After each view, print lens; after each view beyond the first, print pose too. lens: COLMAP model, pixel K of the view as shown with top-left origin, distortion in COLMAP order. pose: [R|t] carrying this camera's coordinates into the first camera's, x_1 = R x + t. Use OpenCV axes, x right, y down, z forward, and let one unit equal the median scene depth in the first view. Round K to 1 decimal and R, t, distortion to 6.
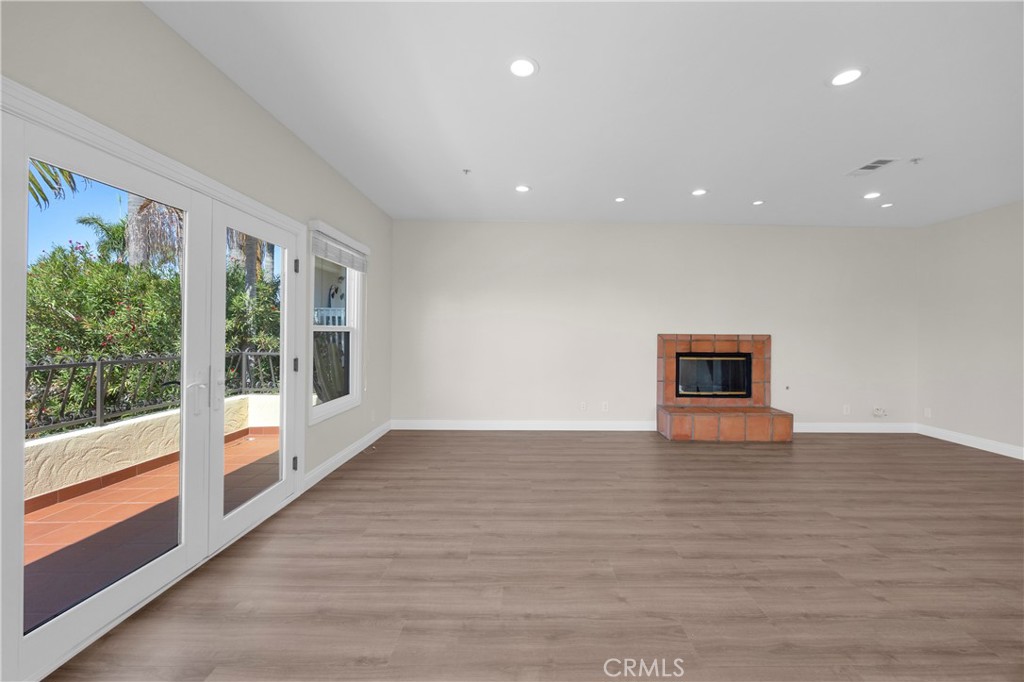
lens RADIAL K [[391.2, 0, 522.9], [0, 391.2, 342.5], [0, 0, 1]] dist [-0.007912, 0.000838]
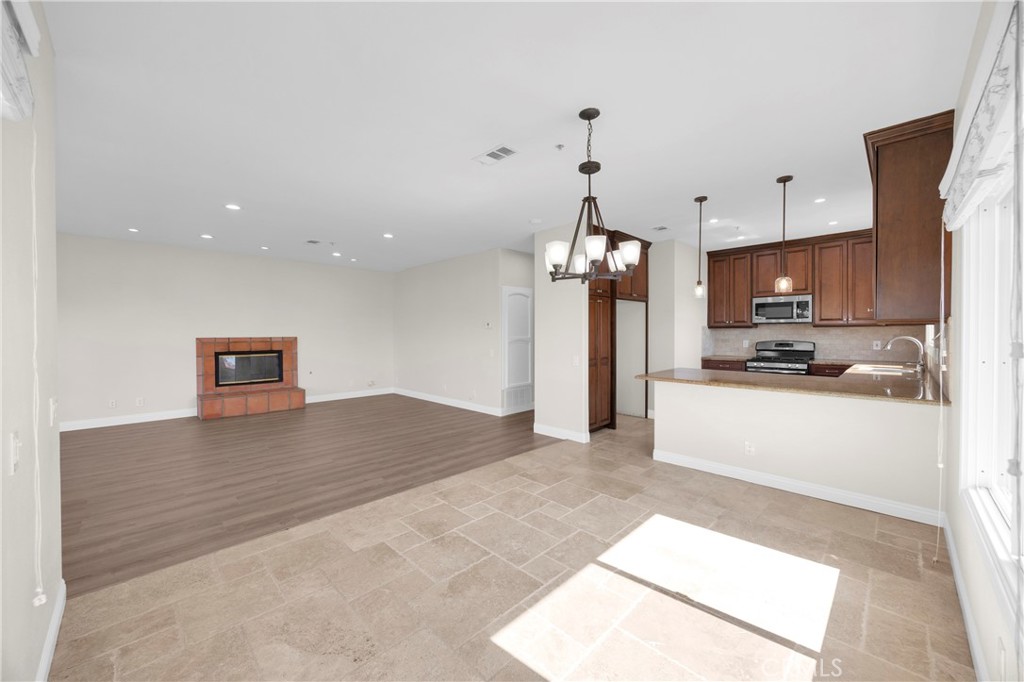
lens RADIAL K [[391.2, 0, 511.6], [0, 391.2, 336.7], [0, 0, 1]] dist [-0.007912, 0.000838]
pose [[0.706441, -0.014789, 0.707618, 0.240991], [0.022373, 0.999749, -0.001441, 0.000085], [-0.707419, 0.016849, 0.706594, -0.770646]]
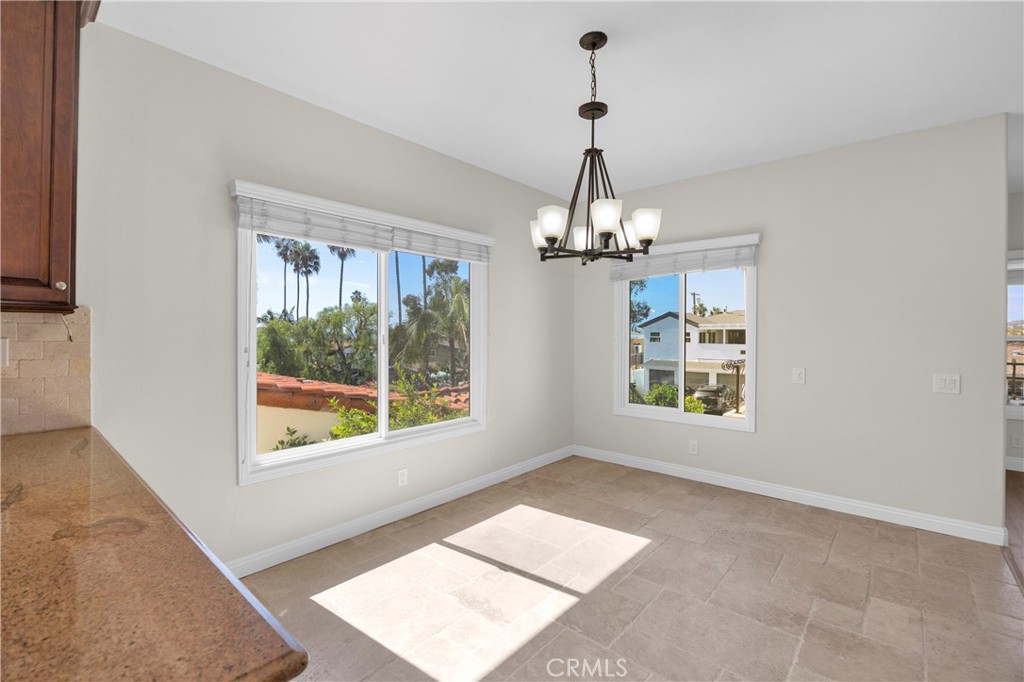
lens RADIAL K [[453.5, 0, 510.1], [0, 453.5, 334.3], [0, 0, 1]] dist [-0.015340, 0.000850]
pose [[-0.656968, -0.003913, -0.753909, 1.264234], [-0.024497, 0.999569, 0.016159, -0.005534], [0.753521, 0.029084, -0.656781, -0.122952]]
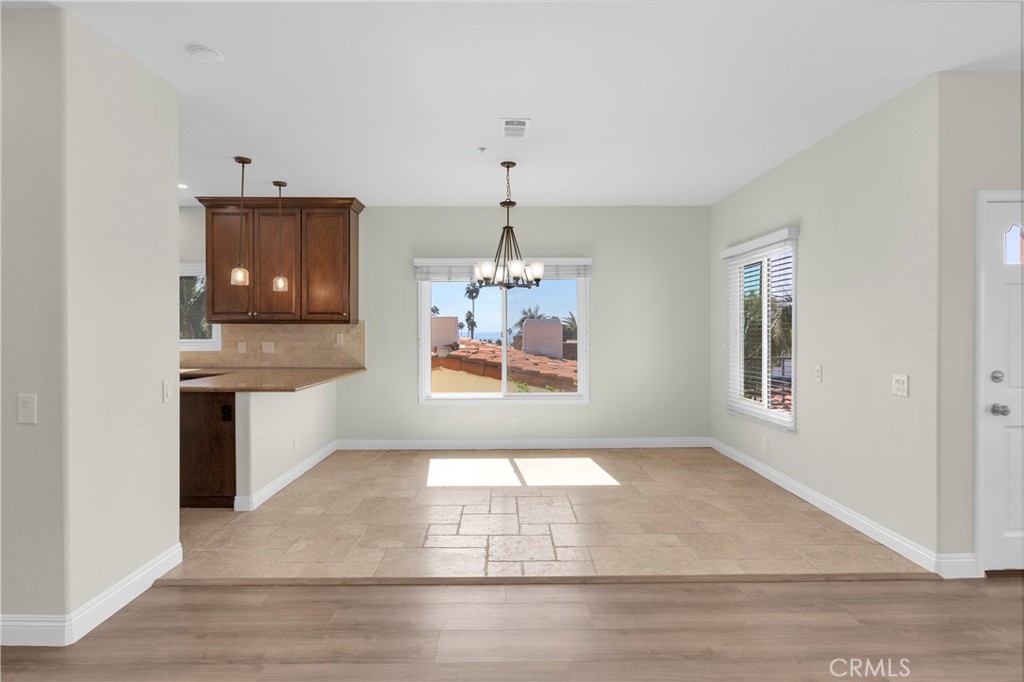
lens RADIAL K [[544.6, 0, 511.3], [0, 544.6, 335.3], [0, 0, 1]] dist [-0.003421, -0.003015]
pose [[-0.999839, -0.004018, -0.017466, 0.796487], [-0.004538, 0.999545, 0.029817, -0.024026], [0.017338, 0.029892, -0.999403, 0.764904]]
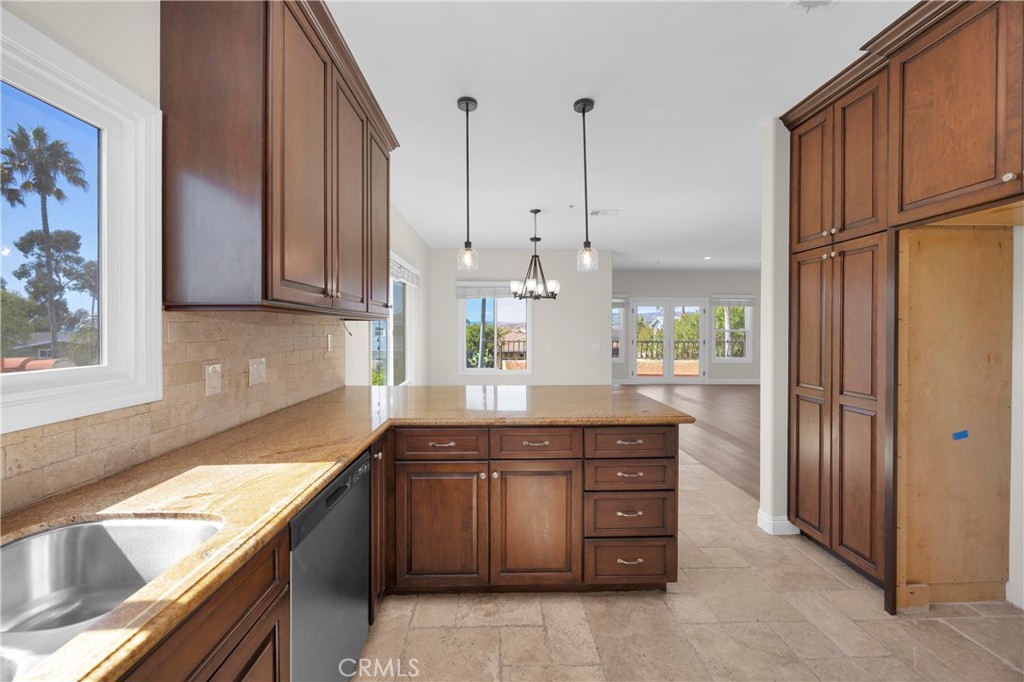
lens RADIAL K [[391.2, 0, 509.0], [0, 391.2, 332.5], [0, 0, 1]] dist [-0.007912, 0.000838]
pose [[0.039305, 0.007938, -0.999196, 1.962809], [-0.026122, 0.999635, 0.006914, 0.003393], [0.998886, 0.025829, 0.039498, -0.536327]]
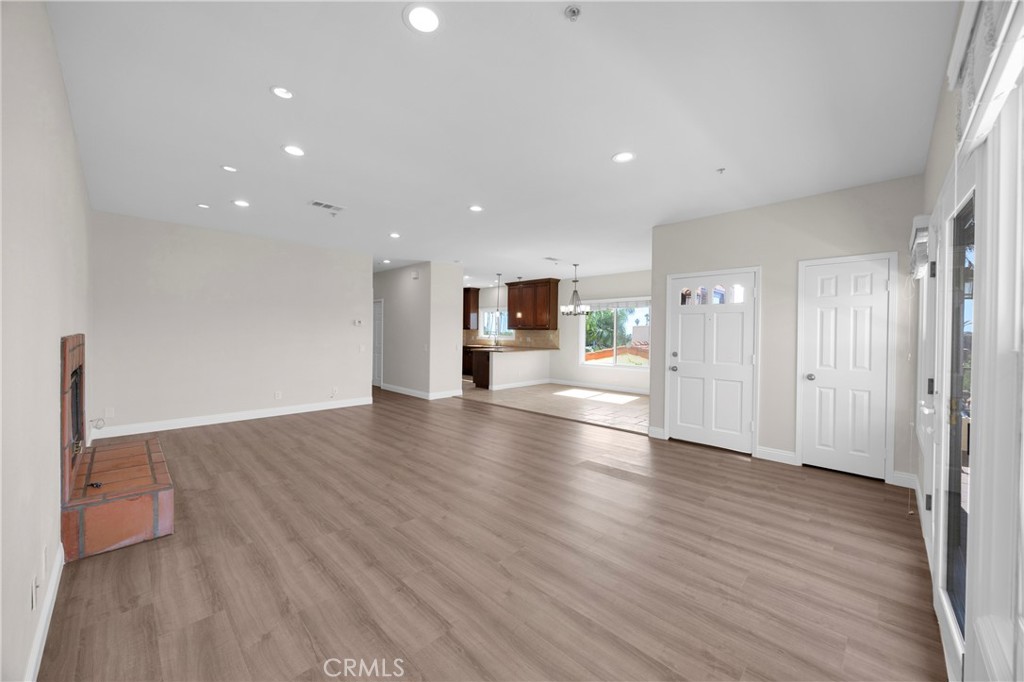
lens RADIAL K [[391.2, 0, 514.6], [0, 391.2, 340.1], [0, 0, 1]] dist [-0.007912, 0.000838]
pose [[-0.726179, -0.025668, 0.687026, -0.405674], [0.002726, 0.999187, 0.040211, -0.046649], [-0.687500, 0.031073, -0.725519, 1.307946]]
